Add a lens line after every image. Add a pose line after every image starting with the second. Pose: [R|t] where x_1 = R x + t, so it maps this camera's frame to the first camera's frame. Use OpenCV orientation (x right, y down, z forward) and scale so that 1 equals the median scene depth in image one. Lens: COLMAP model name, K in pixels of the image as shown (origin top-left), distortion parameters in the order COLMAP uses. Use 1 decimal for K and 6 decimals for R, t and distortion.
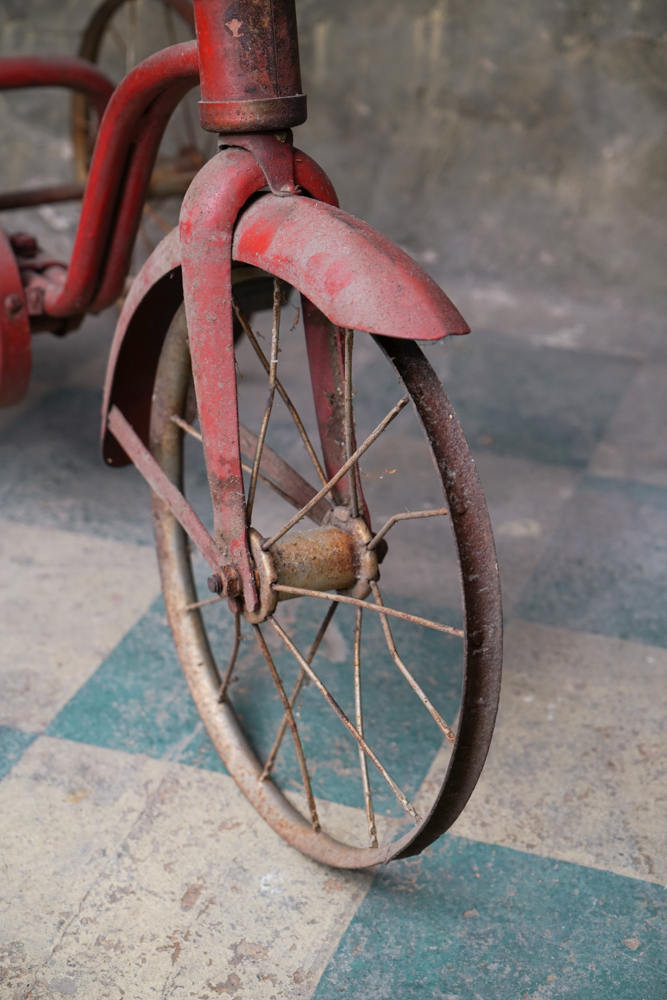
lens RADIAL K [[1868.3, 0, 280.7], [0, 1868.3, 460.3], [0, 0, 1]] dist [0.006024, 0.000000]
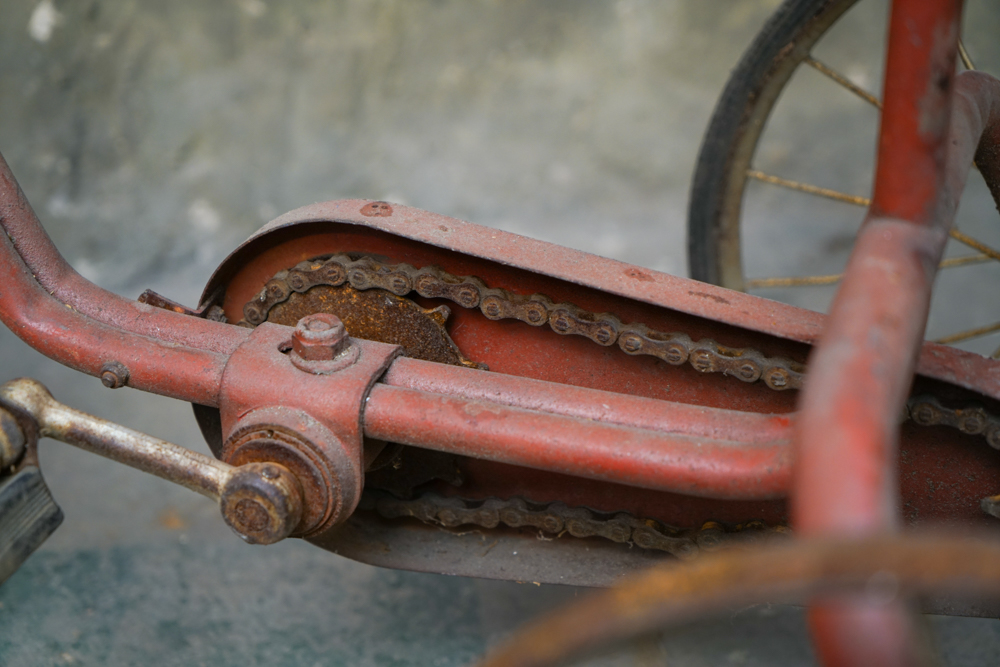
lens RADIAL K [[2029.0, 0, 436.7], [0, 2029.0, 350.1], [0, 0, 1]] dist [0.010459, 0.000000]
pose [[0.889173, -0.234682, 0.392806, -0.327025], [0.232562, 0.971096, 0.053745, -0.150628], [-0.394065, 0.043563, 0.918050, 0.523216]]
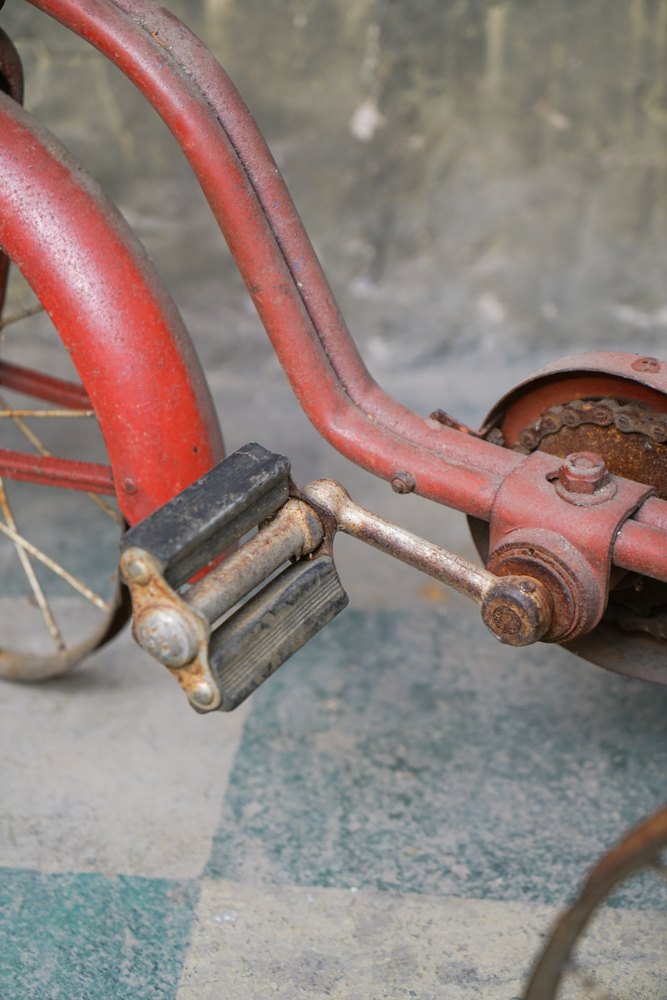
lens RADIAL K [[2029.0, 0, 328.2], [0, 2029.0, 491.3], [0, 0, 1]] dist [0.010459, 0.000000]
pose [[0.965715, -0.146654, 0.214211, -0.354656], [0.133523, 0.988233, 0.074613, -0.189075], [-0.222633, -0.043453, 0.973933, 0.430957]]
